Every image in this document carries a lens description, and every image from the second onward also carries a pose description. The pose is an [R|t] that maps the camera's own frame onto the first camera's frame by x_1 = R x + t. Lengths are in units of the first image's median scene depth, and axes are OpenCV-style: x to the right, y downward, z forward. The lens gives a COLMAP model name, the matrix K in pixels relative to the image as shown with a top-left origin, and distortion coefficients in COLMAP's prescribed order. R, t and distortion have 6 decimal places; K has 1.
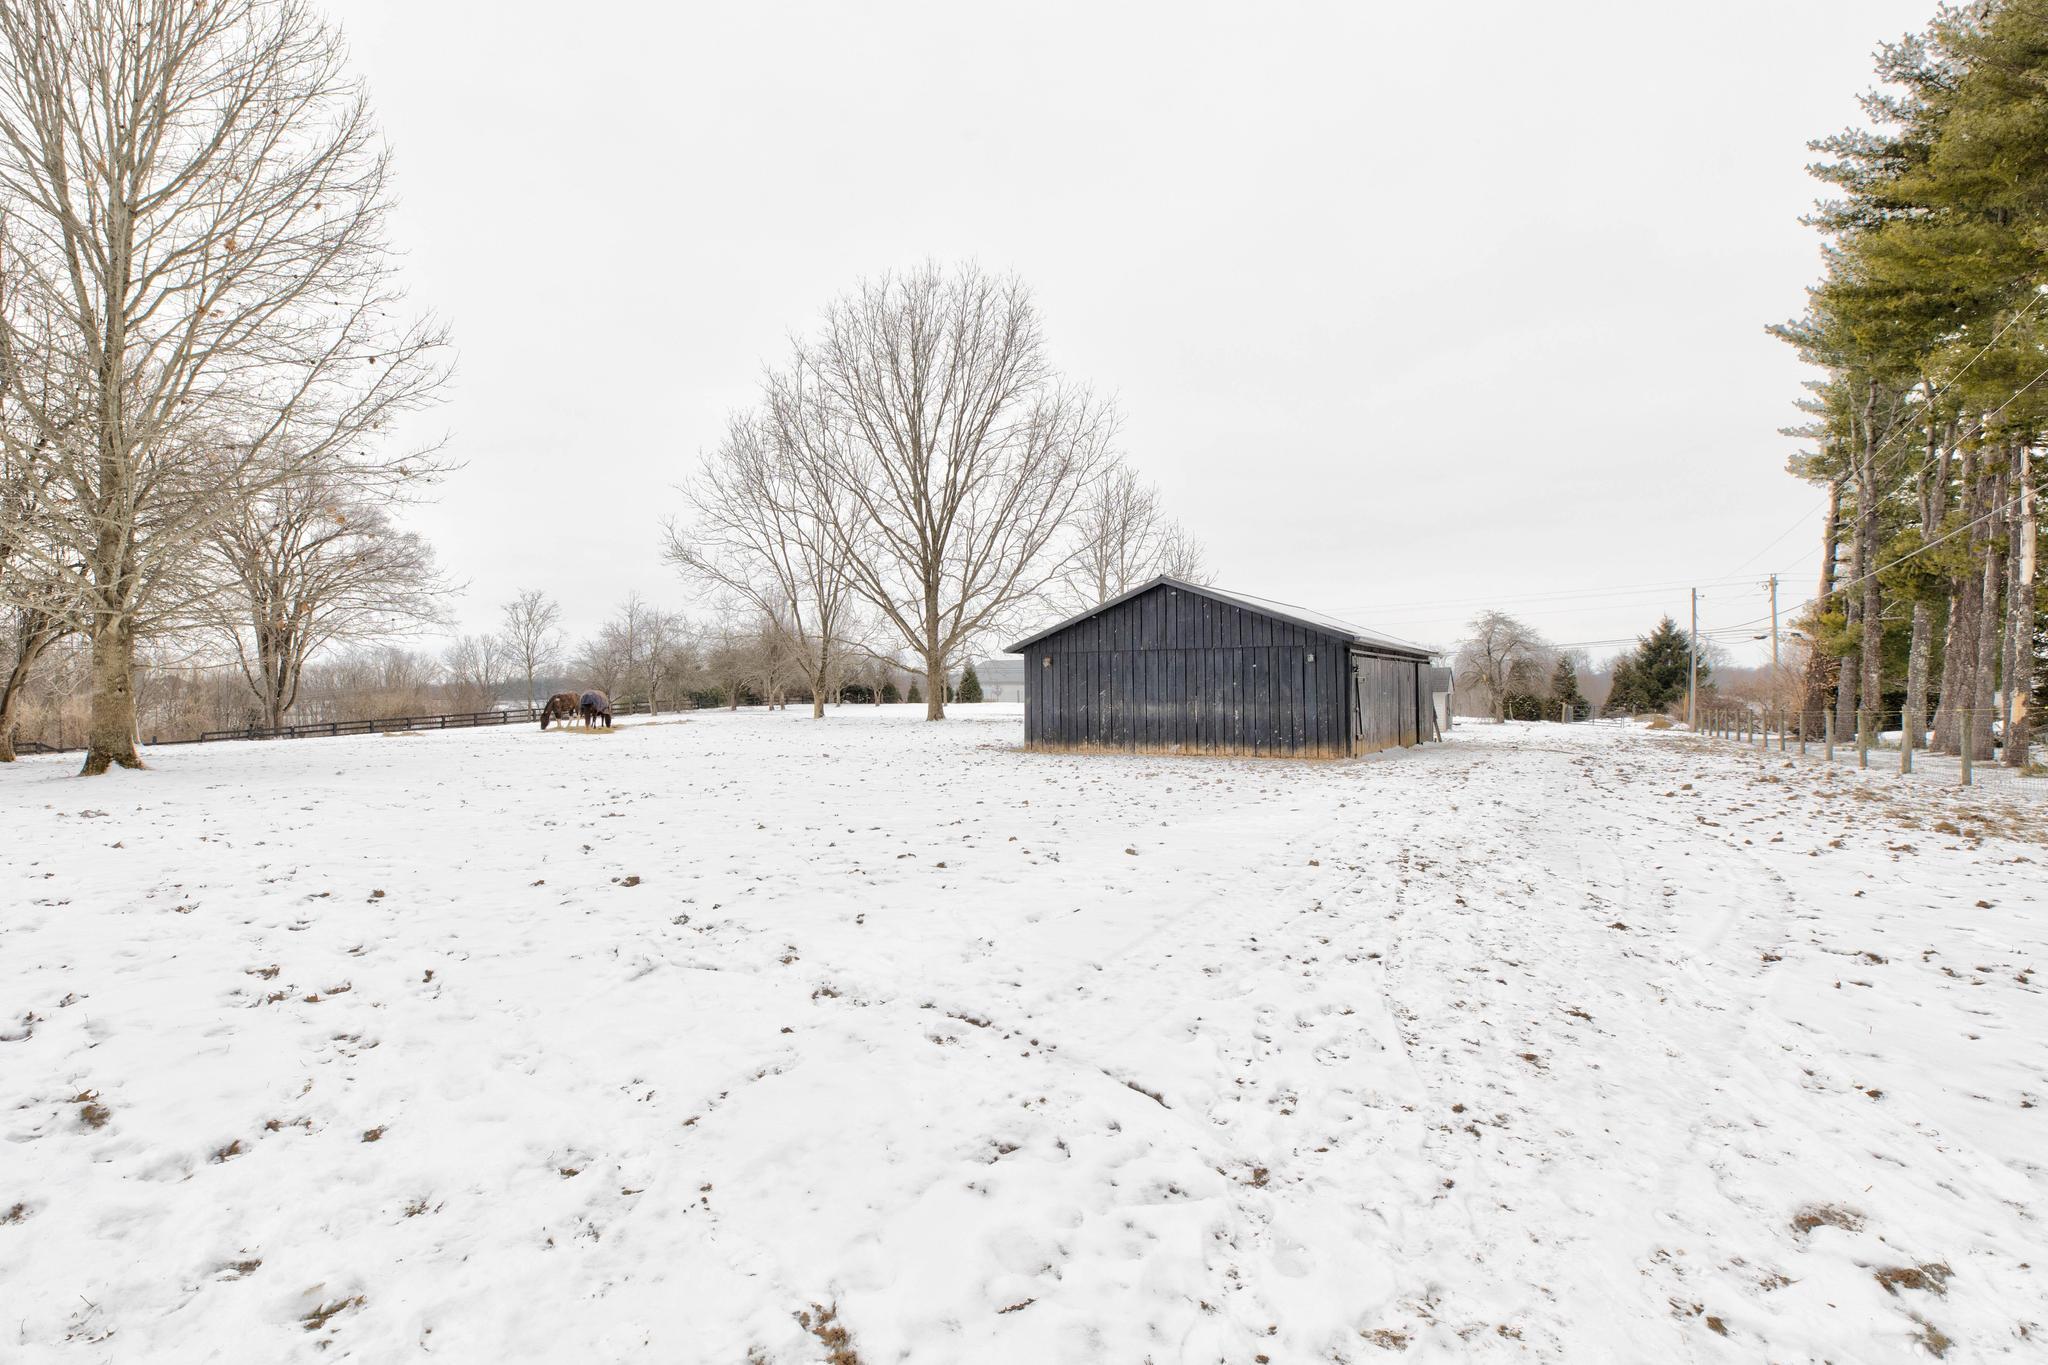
lens RADIAL K [[942.9, 0, 974.5], [0, 942.9, 660.0], [0, 0, 1]] dist [0.005018, -0.001163]
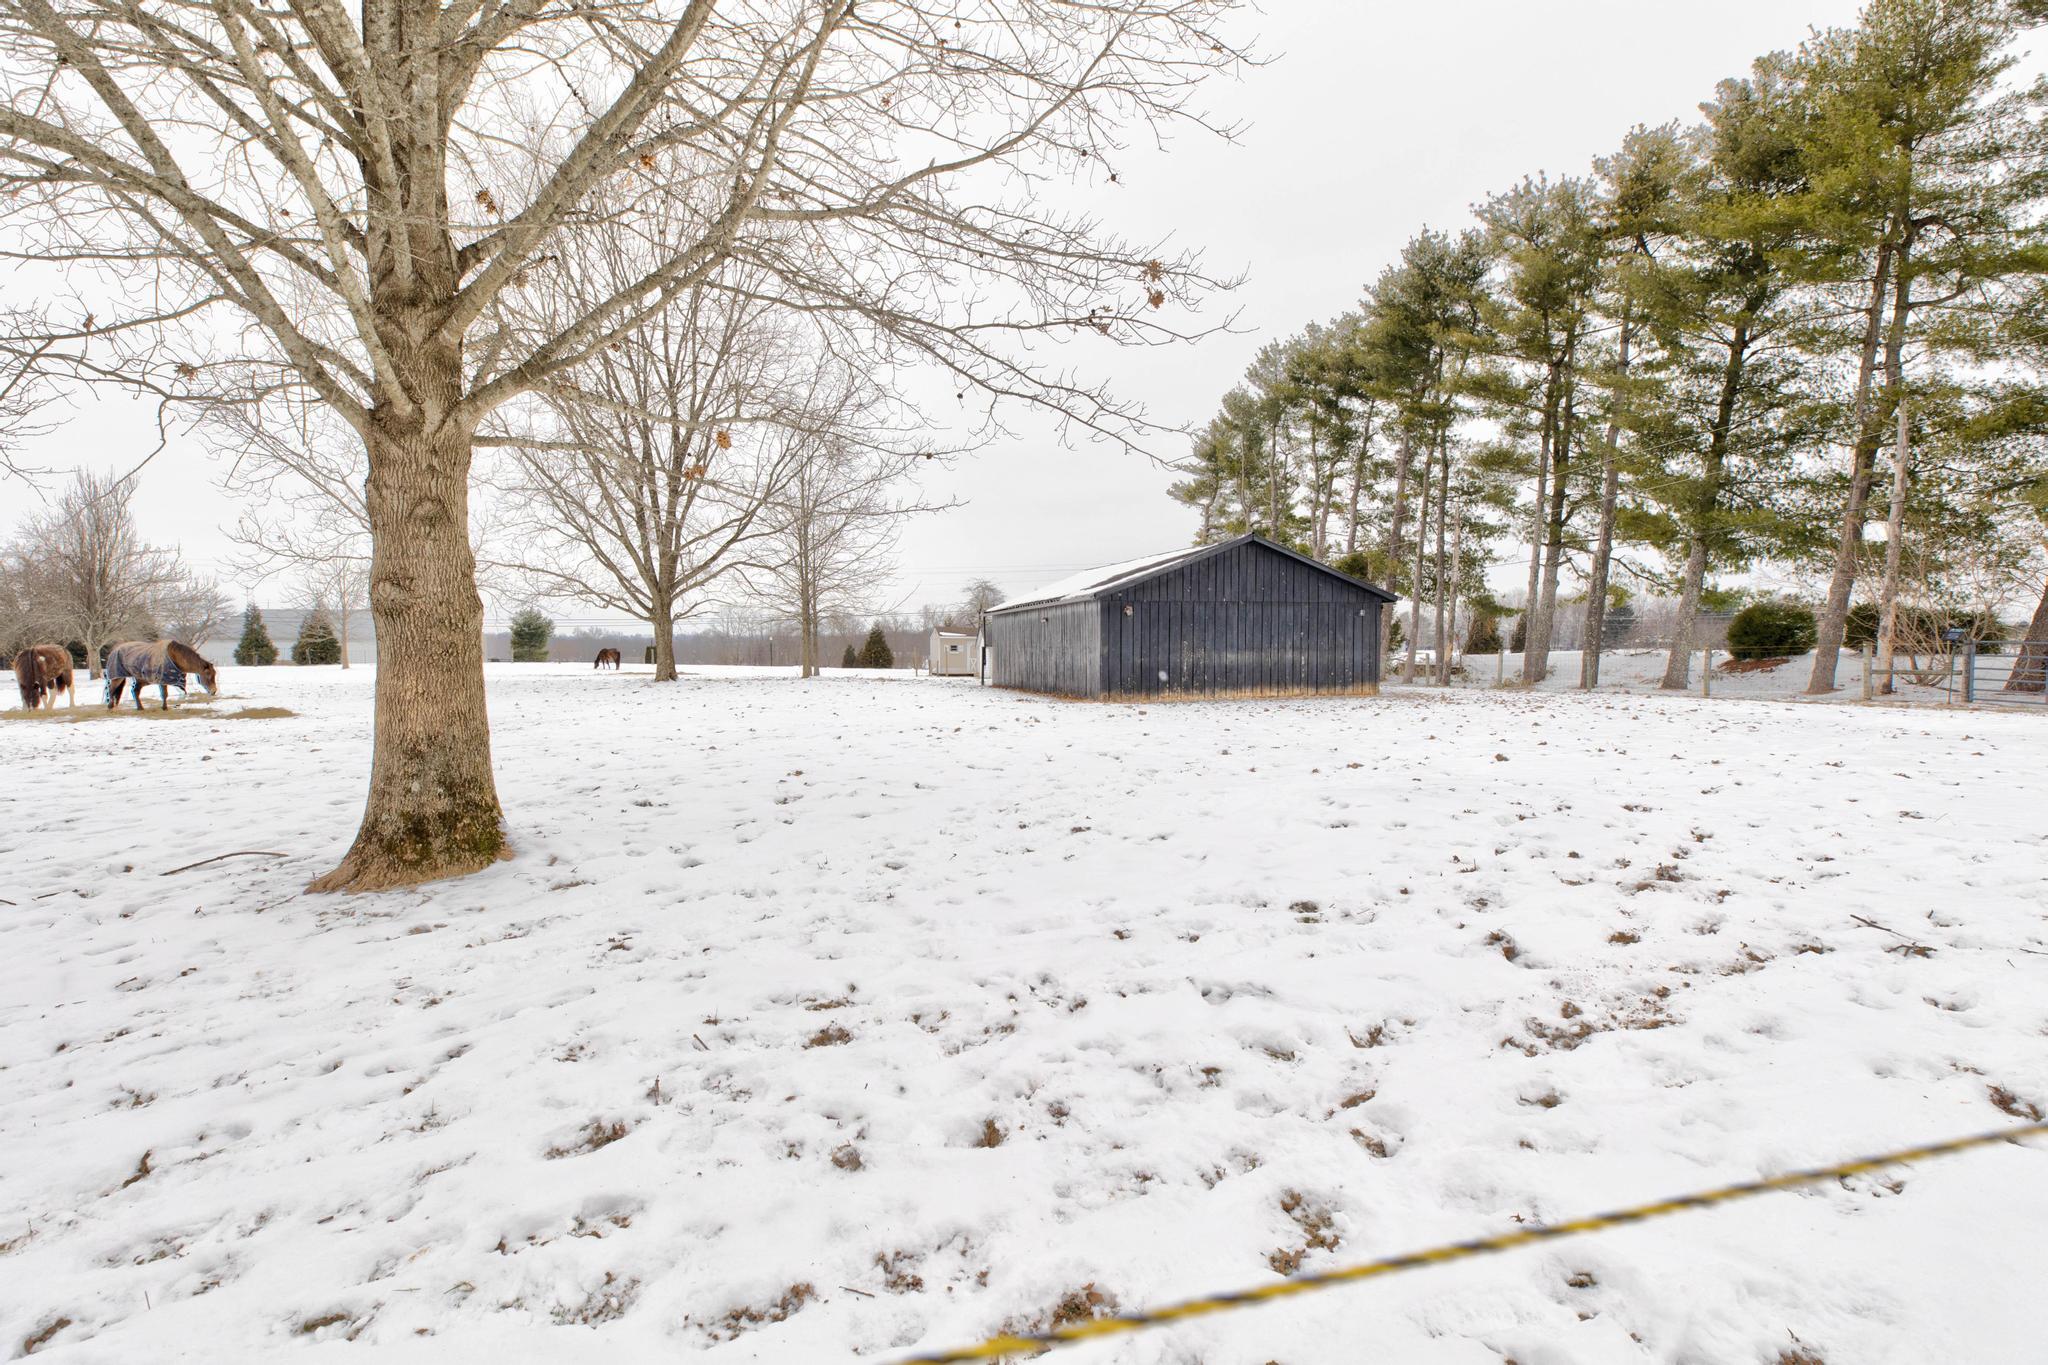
lens RADIAL K [[942.9, 0, 1012.0], [0, 942.9, 675.4], [0, 0, 1]] dist [0.005018, -0.001163]
pose [[0.676809, -0.018621, 0.735923, -0.777961], [-0.023510, 0.998623, 0.046889, 0.028891], [-0.735783, -0.049036, 0.675439, 0.457840]]
